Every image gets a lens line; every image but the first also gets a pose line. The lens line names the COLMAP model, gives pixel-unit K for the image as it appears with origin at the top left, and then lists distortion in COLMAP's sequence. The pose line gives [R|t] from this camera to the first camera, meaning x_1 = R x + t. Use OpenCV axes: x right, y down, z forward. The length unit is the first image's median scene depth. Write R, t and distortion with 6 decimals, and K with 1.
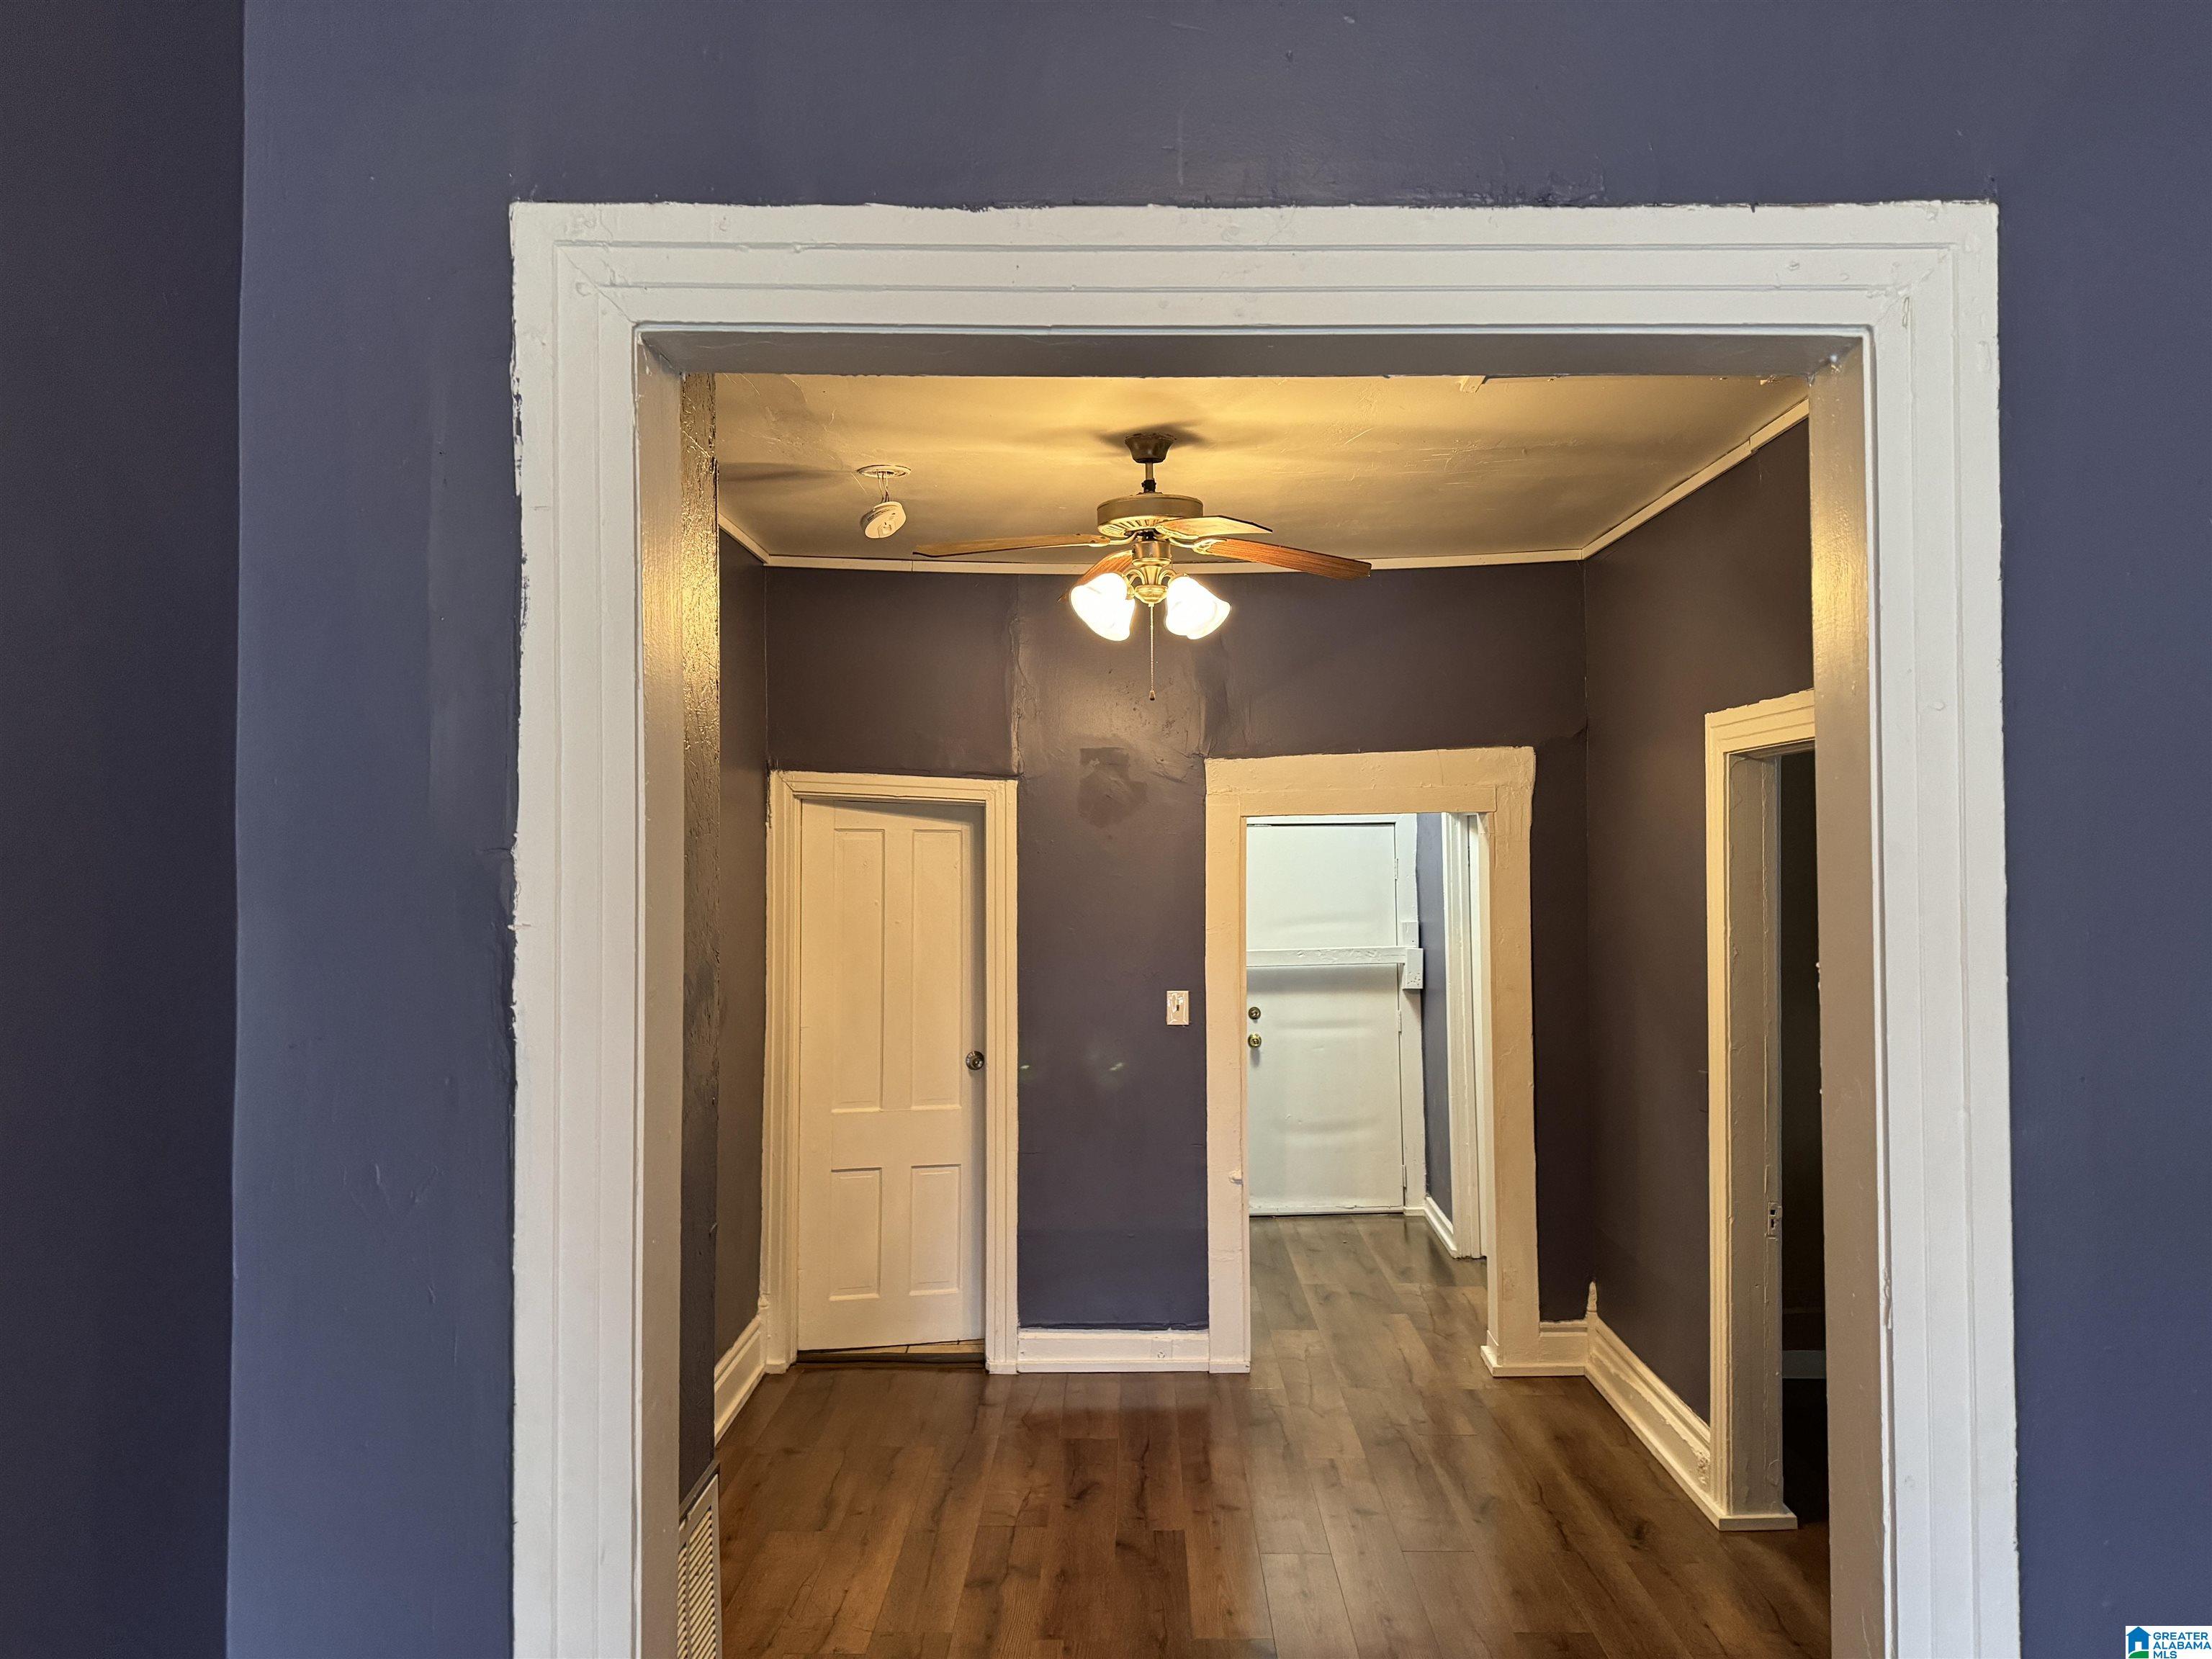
lens RADIAL K [[1633.5, 0, 1111.6], [0, 1633.5, 830.4], [0, 0, 1]] dist [0.097750, -0.116401]
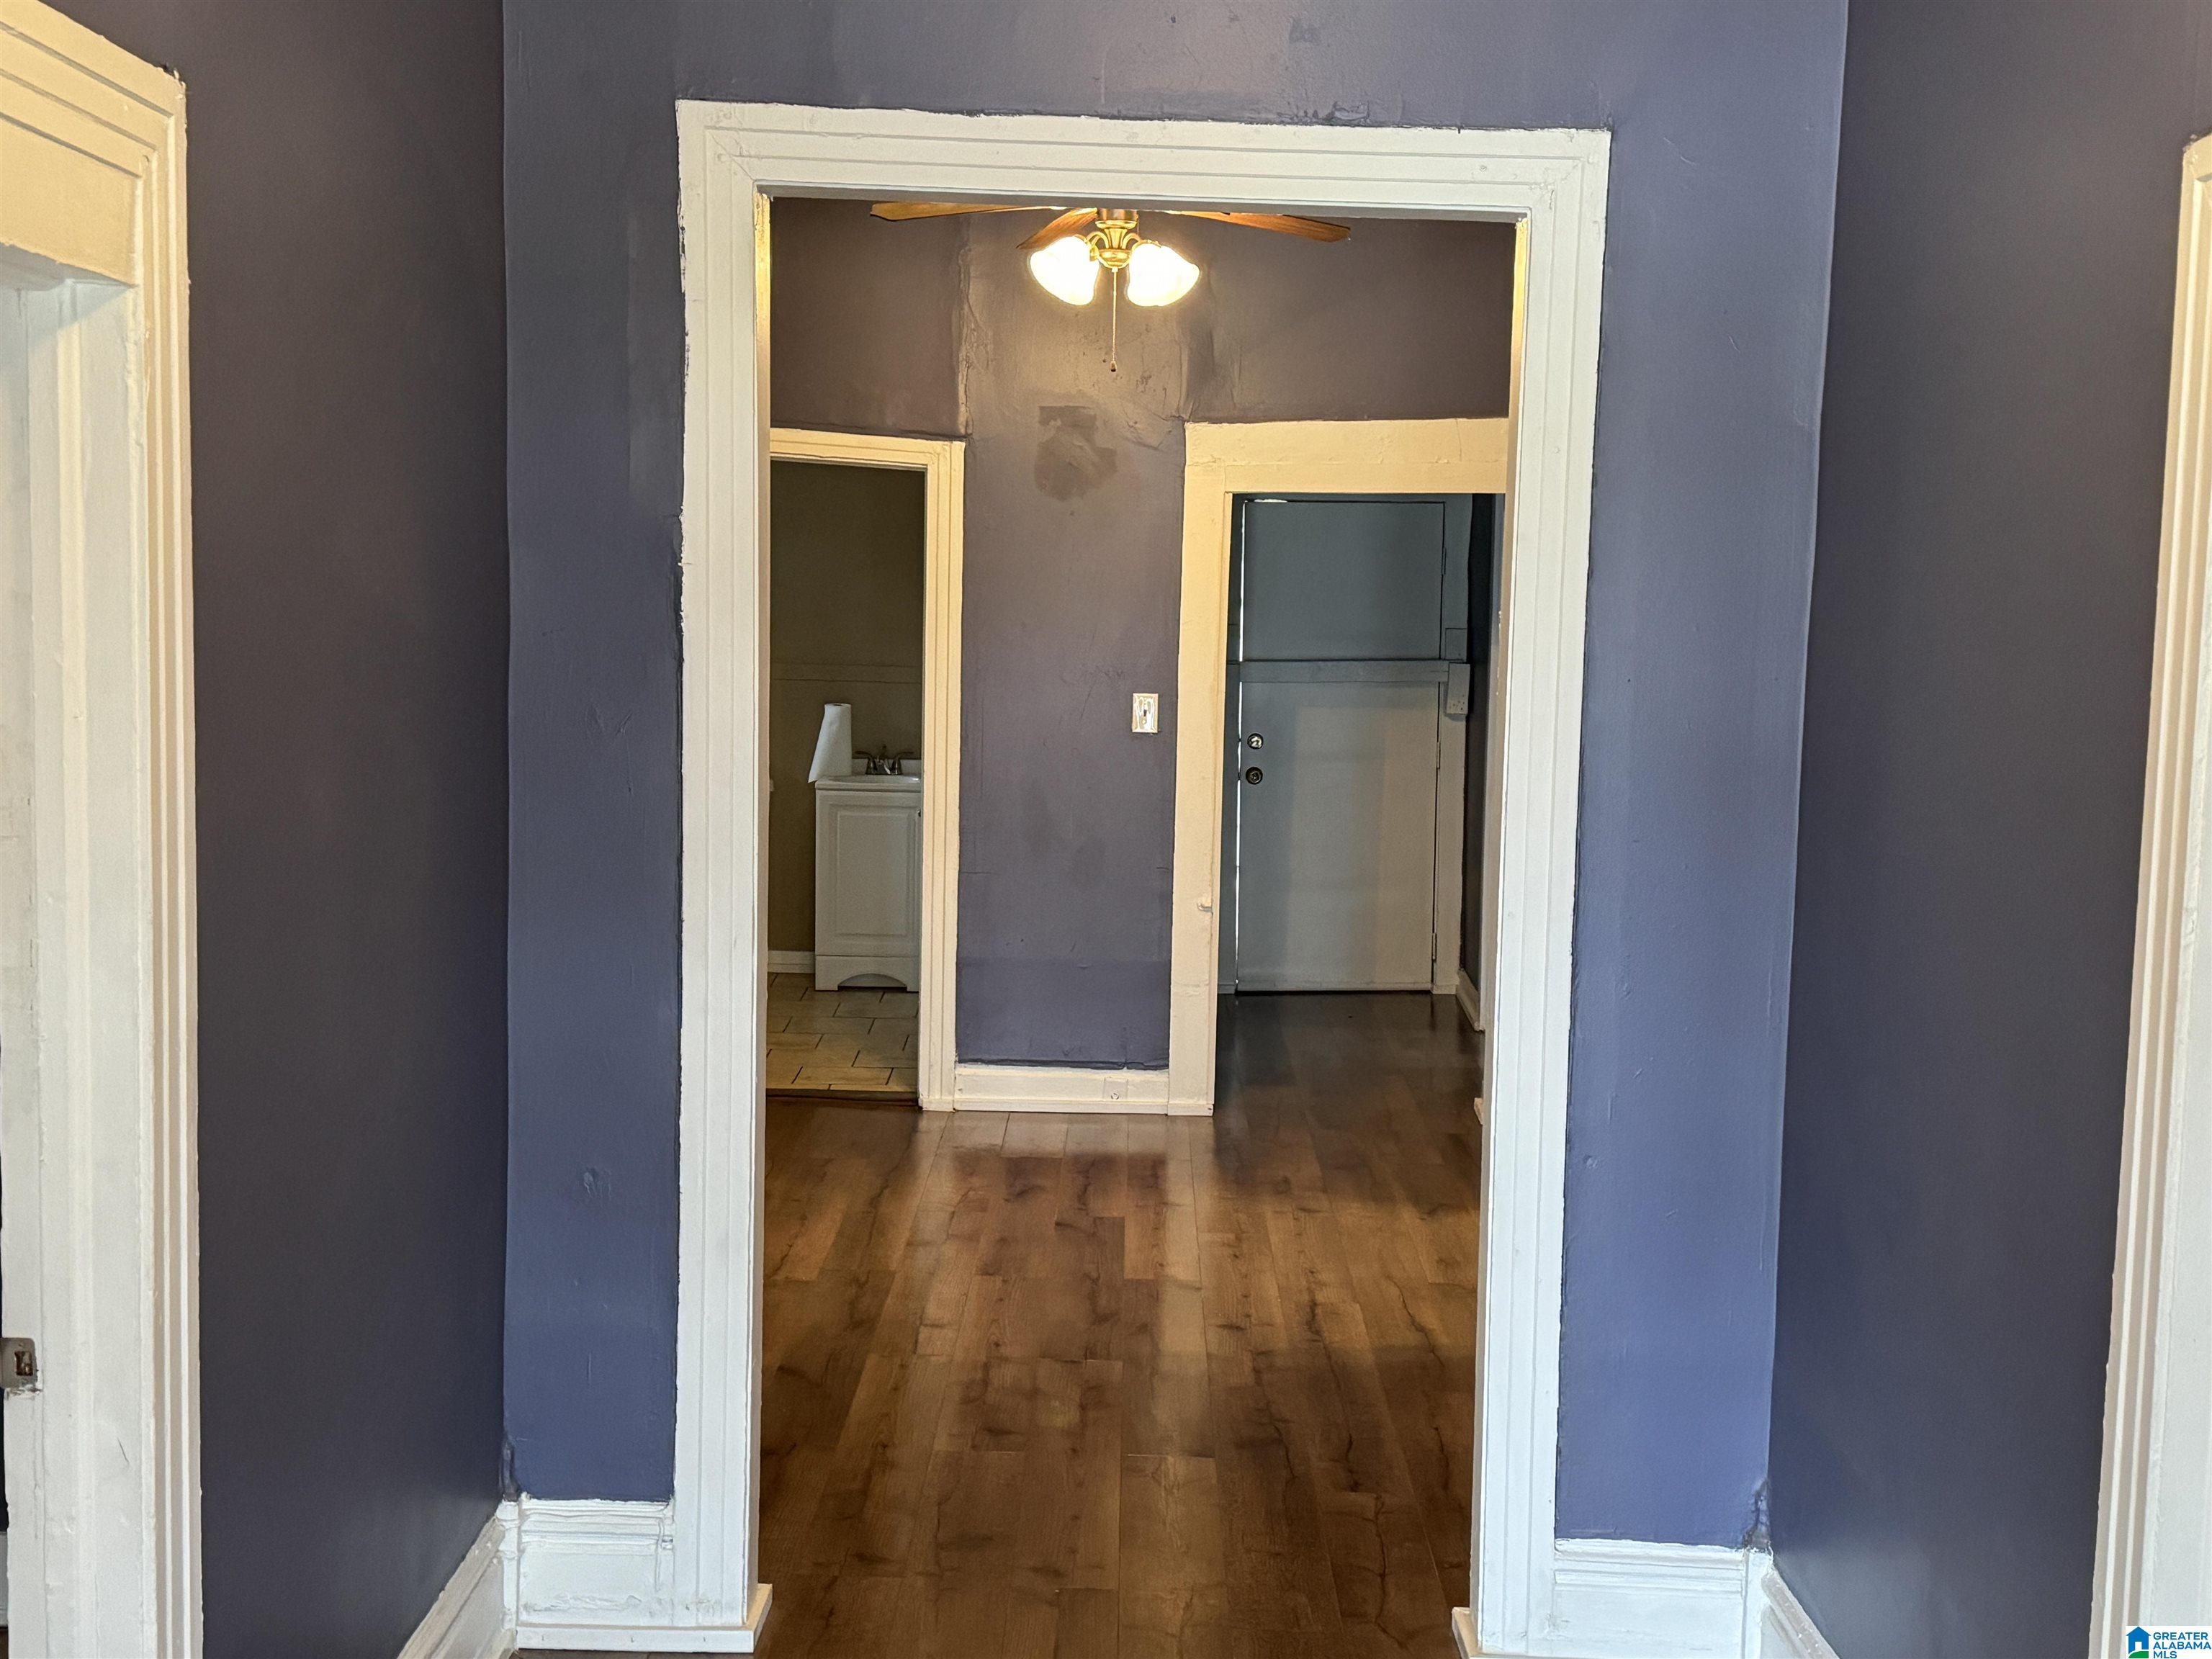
lens RADIAL K [[2705.7, 0, 1106.0], [0, 2705.7, 829.5], [0, 0, 1]] dist [0.145582, -0.006148]
pose [[0.999658, 0.025326, 0.006584, 0.016326], [-0.025941, 0.992171, 0.122164, -0.007225], [-0.003438, -0.122293, 0.992488, -0.599769]]
